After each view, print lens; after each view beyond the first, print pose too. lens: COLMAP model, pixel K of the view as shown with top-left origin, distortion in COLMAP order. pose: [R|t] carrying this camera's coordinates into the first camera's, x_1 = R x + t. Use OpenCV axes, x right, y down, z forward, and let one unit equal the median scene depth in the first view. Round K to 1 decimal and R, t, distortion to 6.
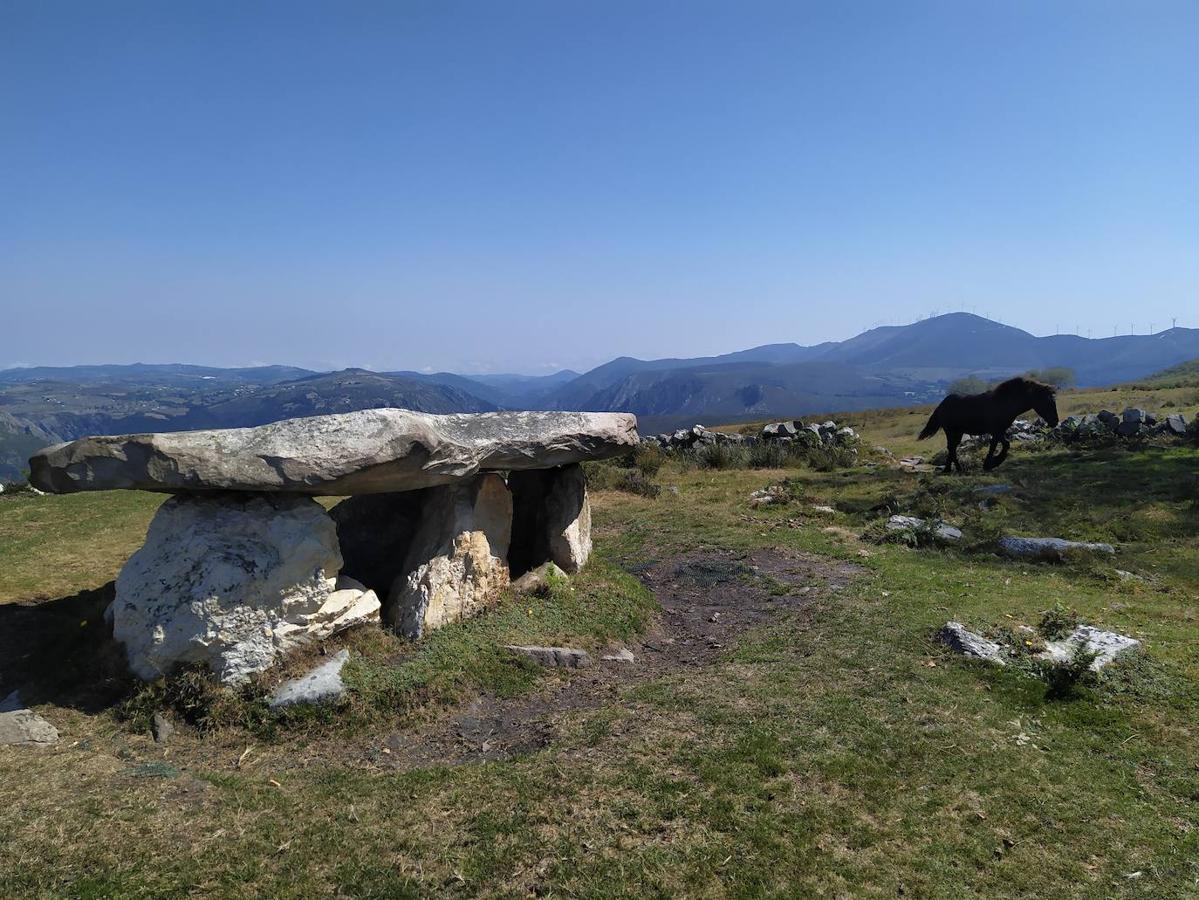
lens RADIAL K [[899.2, 0, 619.2], [0, 899.2, 450.4], [0, 0, 1]] dist [0.099642, -0.151154]
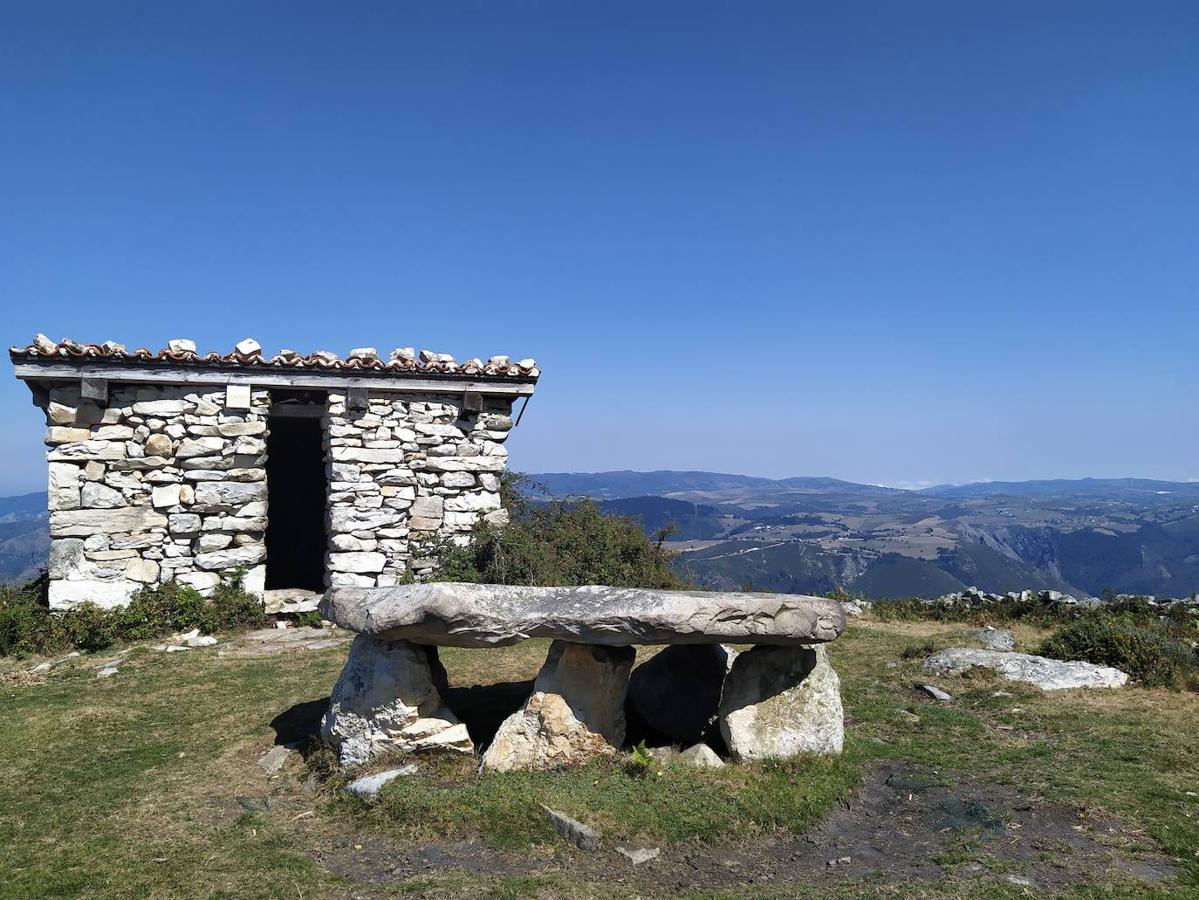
lens RADIAL K [[903.3, 0, 599.5], [0, 903.3, 450.0], [0, 0, 1]] dist [0.123801, -0.161614]
pose [[0.542105, -0.034316, -0.839610, 0.858377], [-0.068340, 0.994056, -0.084754, -0.124185], [0.837527, 0.103325, 0.536537, 0.399628]]
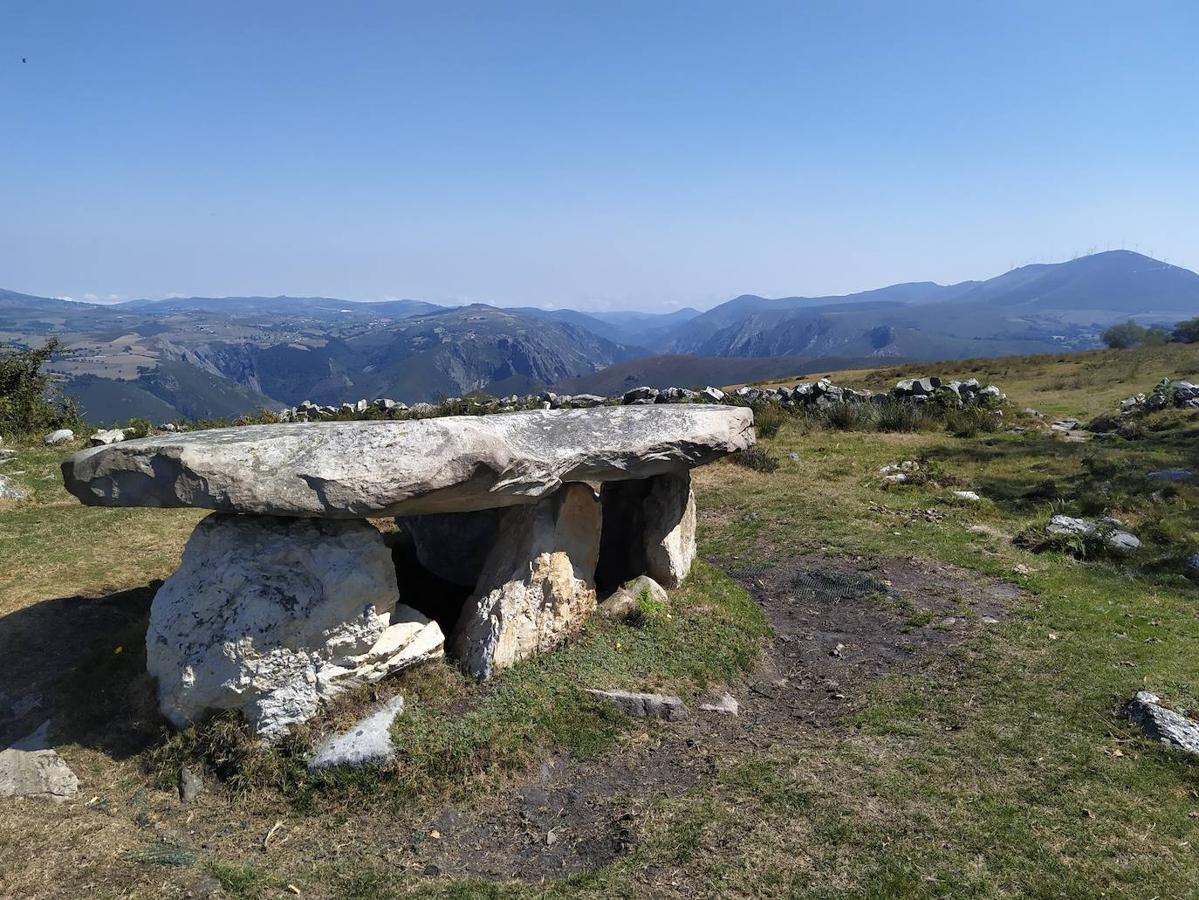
lens RADIAL K [[897.9, 0, 604.2], [0, 897.9, 454.0], [0, 0, 1]] dist [0.104174, -0.170608]
pose [[0.988740, 0.038509, -0.144606, 0.005967], [-0.027882, 0.996808, 0.074810, -0.069330], [0.147026, -0.069935, 0.986657, 0.168147]]
